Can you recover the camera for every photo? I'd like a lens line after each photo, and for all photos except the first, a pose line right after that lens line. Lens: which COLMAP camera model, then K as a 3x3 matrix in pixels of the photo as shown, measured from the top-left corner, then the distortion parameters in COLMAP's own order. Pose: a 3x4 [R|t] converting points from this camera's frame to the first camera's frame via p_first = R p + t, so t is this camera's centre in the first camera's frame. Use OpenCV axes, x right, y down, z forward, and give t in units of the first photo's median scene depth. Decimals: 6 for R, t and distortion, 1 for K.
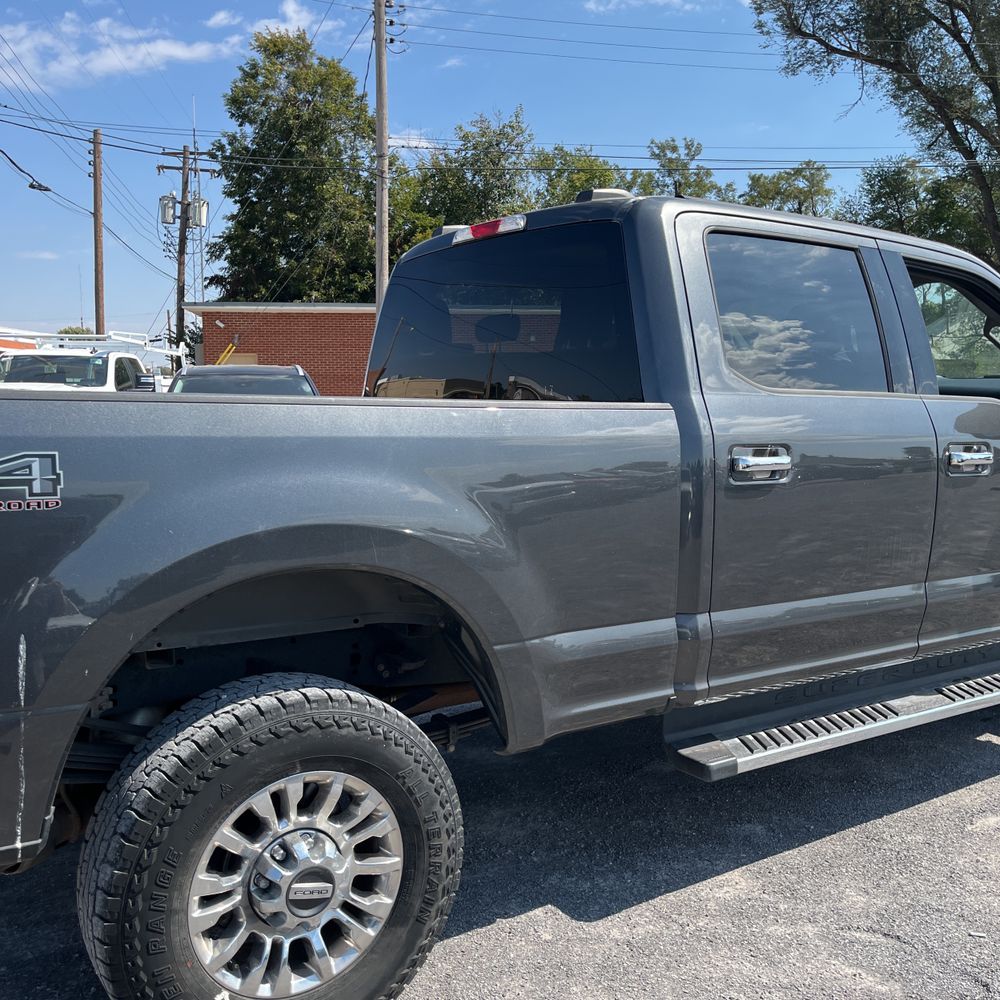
lens RADIAL K [[1022.8, 0, 498.5], [0, 1022.8, 513.1], [0, 0, 1]] dist [0.072237, -0.079986]
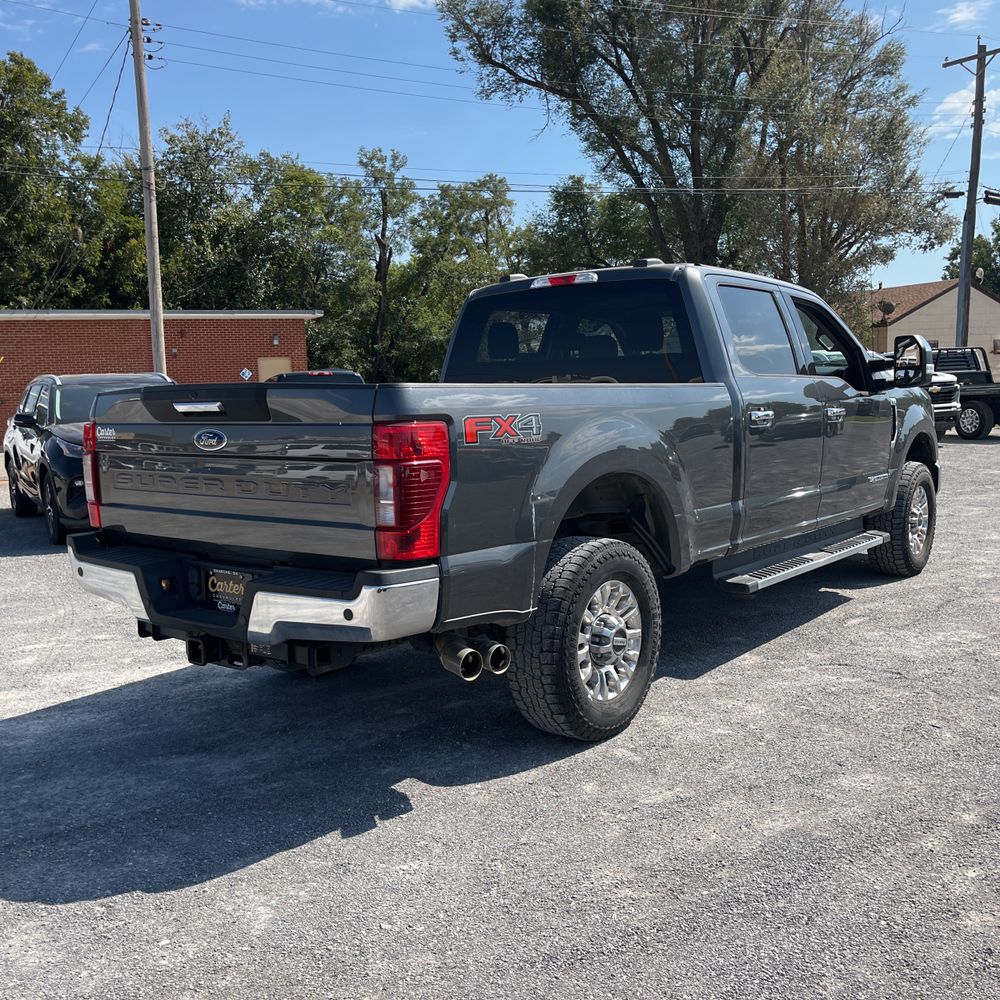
lens RADIAL K [[1028.3, 0, 500.0], [0, 1028.3, 500.0], [0, 0, 1]] dist [0.057763, 0.023958]
pose [[0.952780, -0.066776, 0.296229, -0.058821], [0.070776, 0.997488, -0.002786, 0.005841], [-0.295298, 0.023620, 0.955113, -0.047998]]
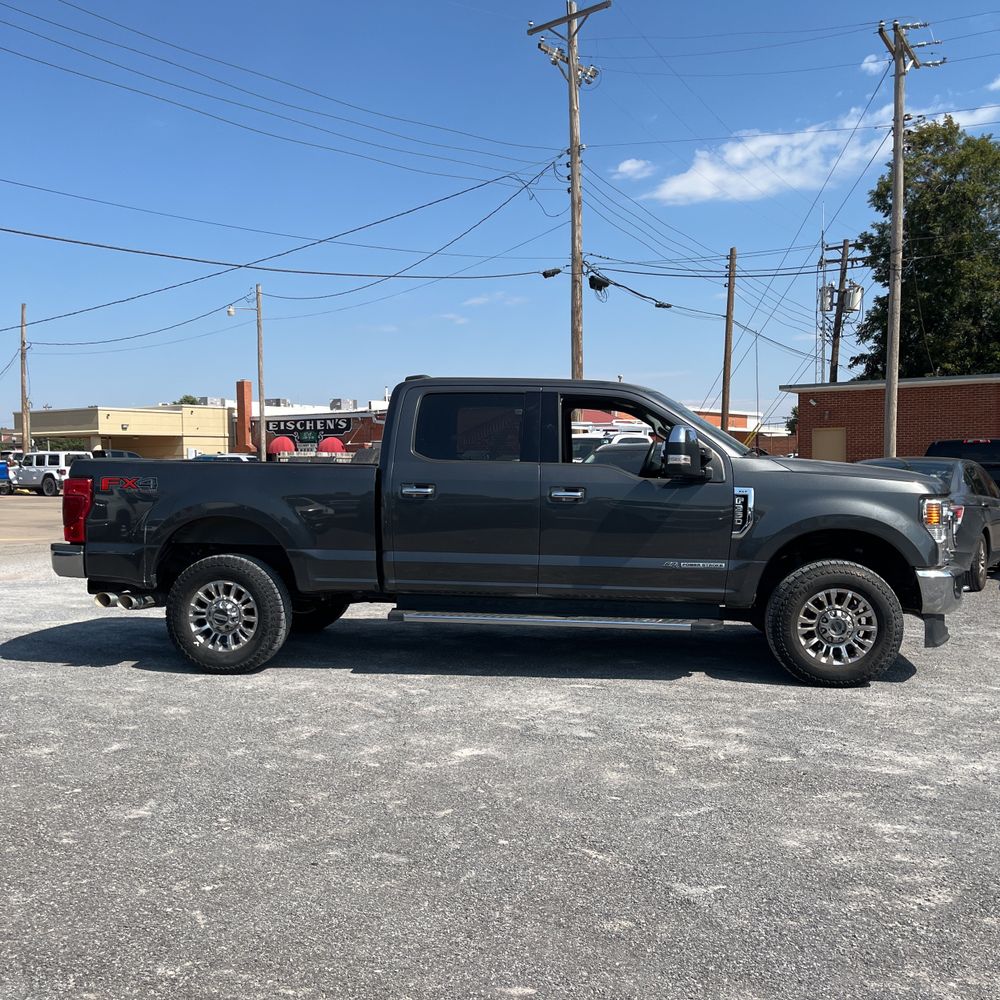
lens RADIAL K [[1027.4, 0, 500.6], [0, 1027.4, 511.1], [0, 0, 1]] dist [0.163563, -0.441787]
pose [[0.759026, 0.030795, -0.650332, 0.160495], [-0.076275, 0.996208, -0.041851, 0.006651], [0.646577, 0.081370, 0.758496, -0.057157]]
